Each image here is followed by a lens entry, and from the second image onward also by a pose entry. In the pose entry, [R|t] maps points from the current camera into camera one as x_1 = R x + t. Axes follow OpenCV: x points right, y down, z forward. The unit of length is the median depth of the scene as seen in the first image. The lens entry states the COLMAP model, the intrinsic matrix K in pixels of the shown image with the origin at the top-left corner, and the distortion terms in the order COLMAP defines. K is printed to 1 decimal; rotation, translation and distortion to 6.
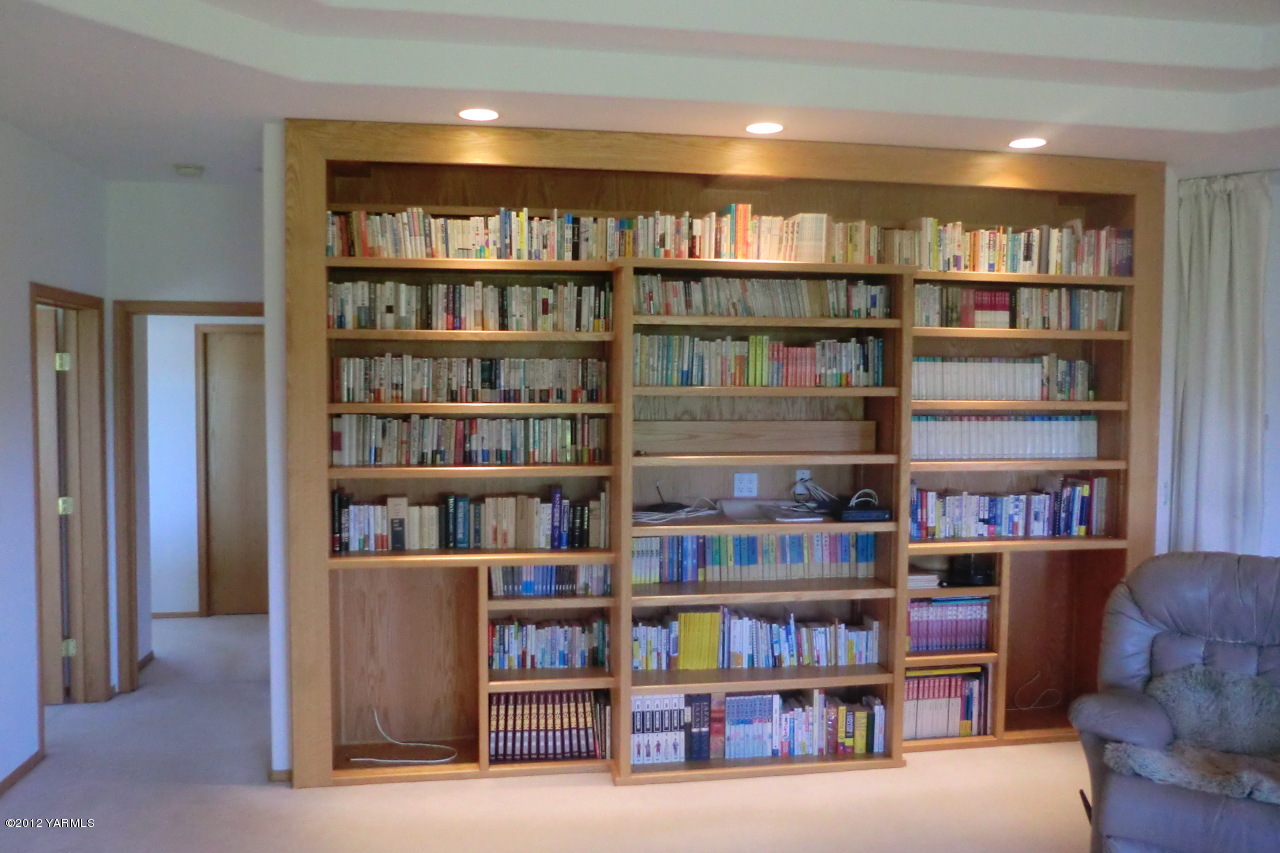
lens RADIAL K [[1037.1, 0, 640.4], [0, 1037.1, 434.1], [0, 0, 1]] dist [-0.060439, 0.026360]
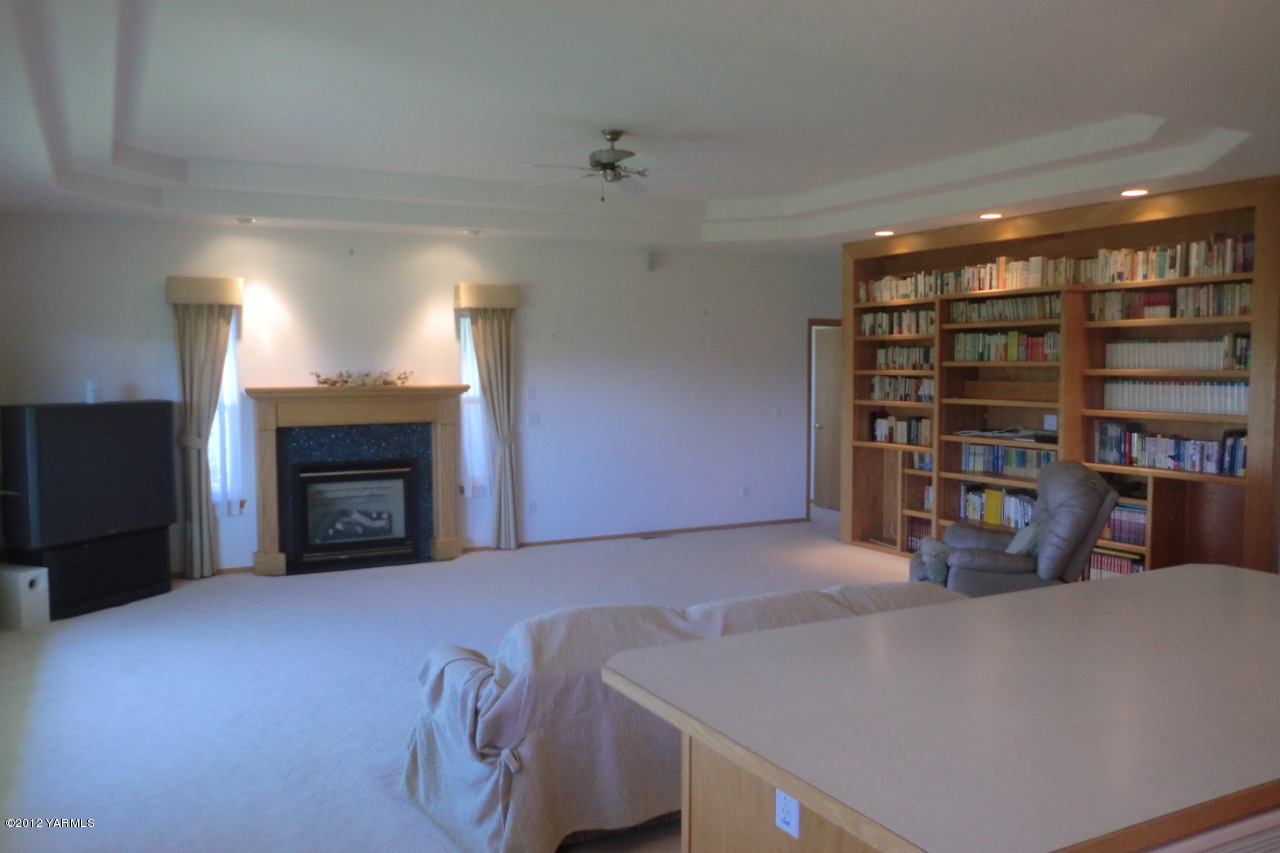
lens RADIAL K [[1037.1, 0, 637.9], [0, 1037.1, 425.8], [0, 0, 1]] dist [-0.060439, 0.026360]
pose [[0.306784, 0.052895, -0.950308, 1.536126], [-0.033049, 0.998444, 0.044905, 0.004838], [0.951205, 0.017631, 0.308055, -0.112307]]
